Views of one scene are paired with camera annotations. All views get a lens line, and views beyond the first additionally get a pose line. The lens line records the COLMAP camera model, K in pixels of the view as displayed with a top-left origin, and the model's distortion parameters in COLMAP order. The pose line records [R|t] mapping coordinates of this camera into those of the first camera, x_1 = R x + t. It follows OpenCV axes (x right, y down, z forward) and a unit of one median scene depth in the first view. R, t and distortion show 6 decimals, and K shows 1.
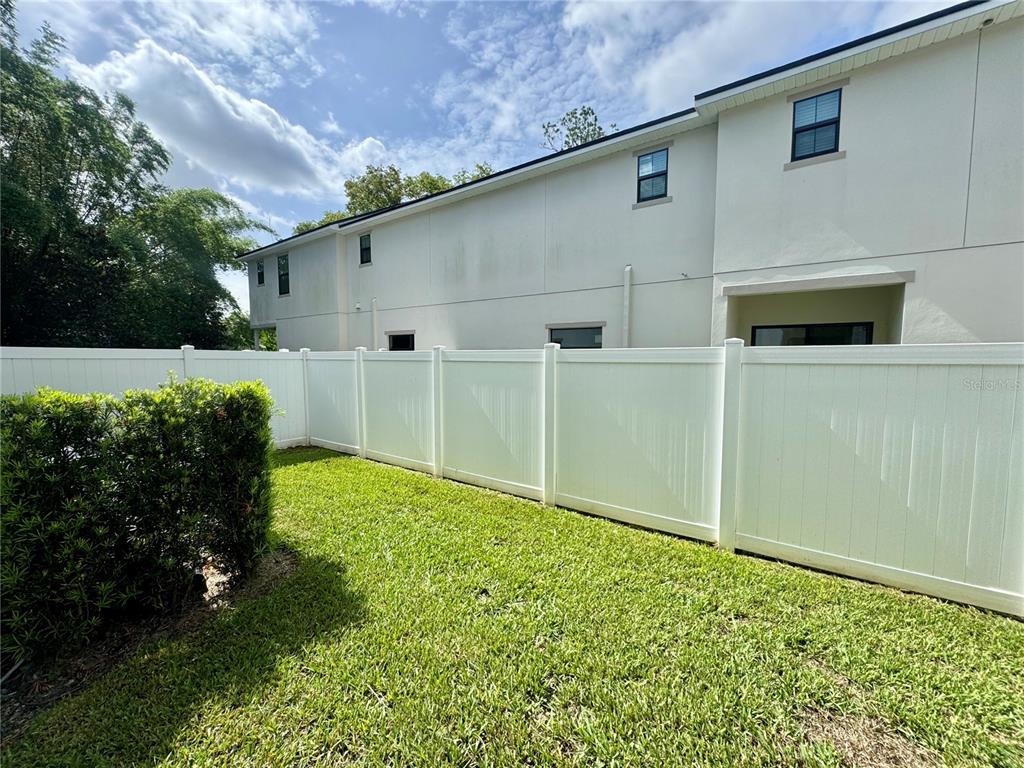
lens RADIAL K [[408.1, 0, 510.0], [0, 408.1, 383.3], [0, 0, 1]] dist [-0.004238, 0.000295]
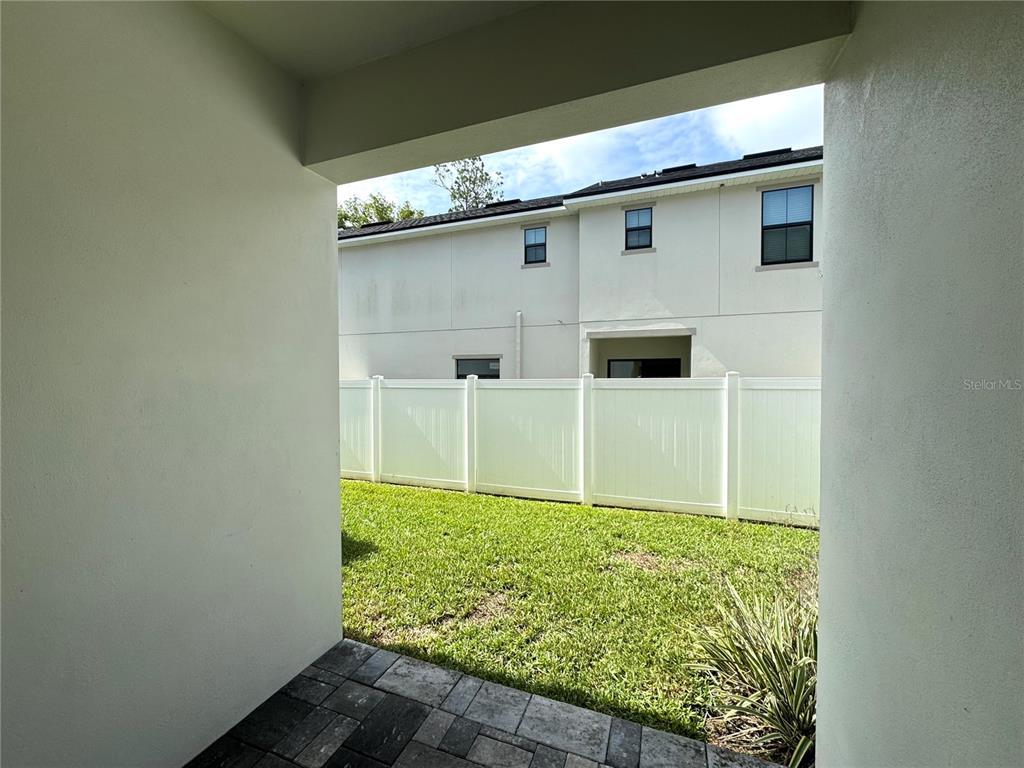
lens RADIAL K [[408.1, 0, 508.4], [0, 408.1, 380.5], [0, 0, 1]] dist [-0.004238, 0.000295]
pose [[0.964397, -0.003692, 0.264434, -0.137205], [0.020468, 0.997945, -0.060713, 0.008020], [-0.263666, 0.063964, 0.962491, -0.353269]]
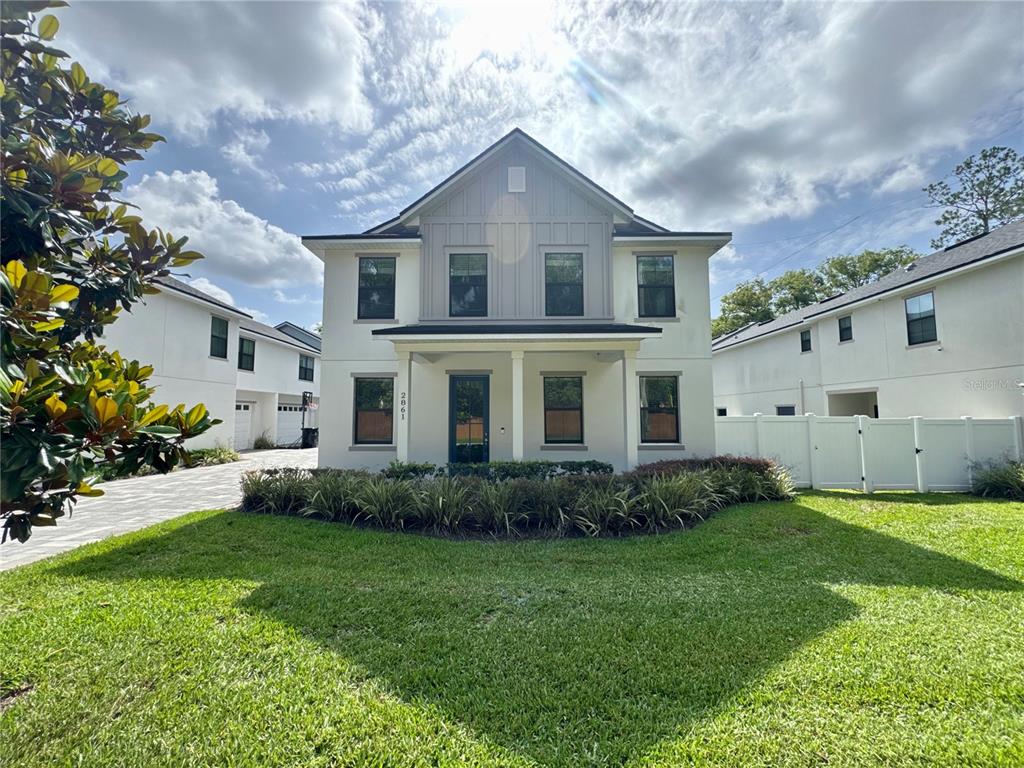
lens RADIAL K [[408.1, 0, 510.7], [0, 408.1, 383.9], [0, 0, 1]] dist [-0.004238, 0.000295]
pose [[0.594451, -0.057957, -0.802040, 1.874259], [-0.067033, 0.990356, -0.121248, 0.181839], [0.801333, 0.125839, 0.584834, -2.567742]]
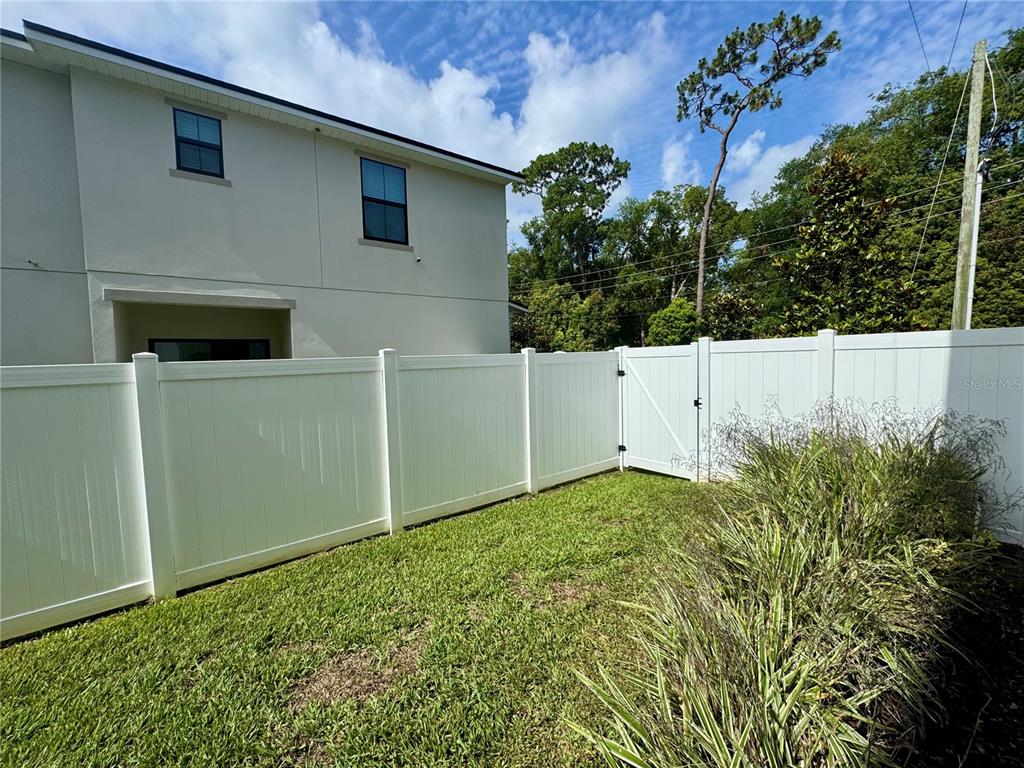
lens RADIAL K [[408.1, 0, 512.6], [0, 408.1, 383.3], [0, 0, 1]] dist [-0.004238, 0.000295]
pose [[0.289048, -0.062831, 0.955250, -0.033103], [0.097916, 0.994551, 0.035787, -0.000789], [-0.952294, 0.083190, 0.293625, 0.012319]]
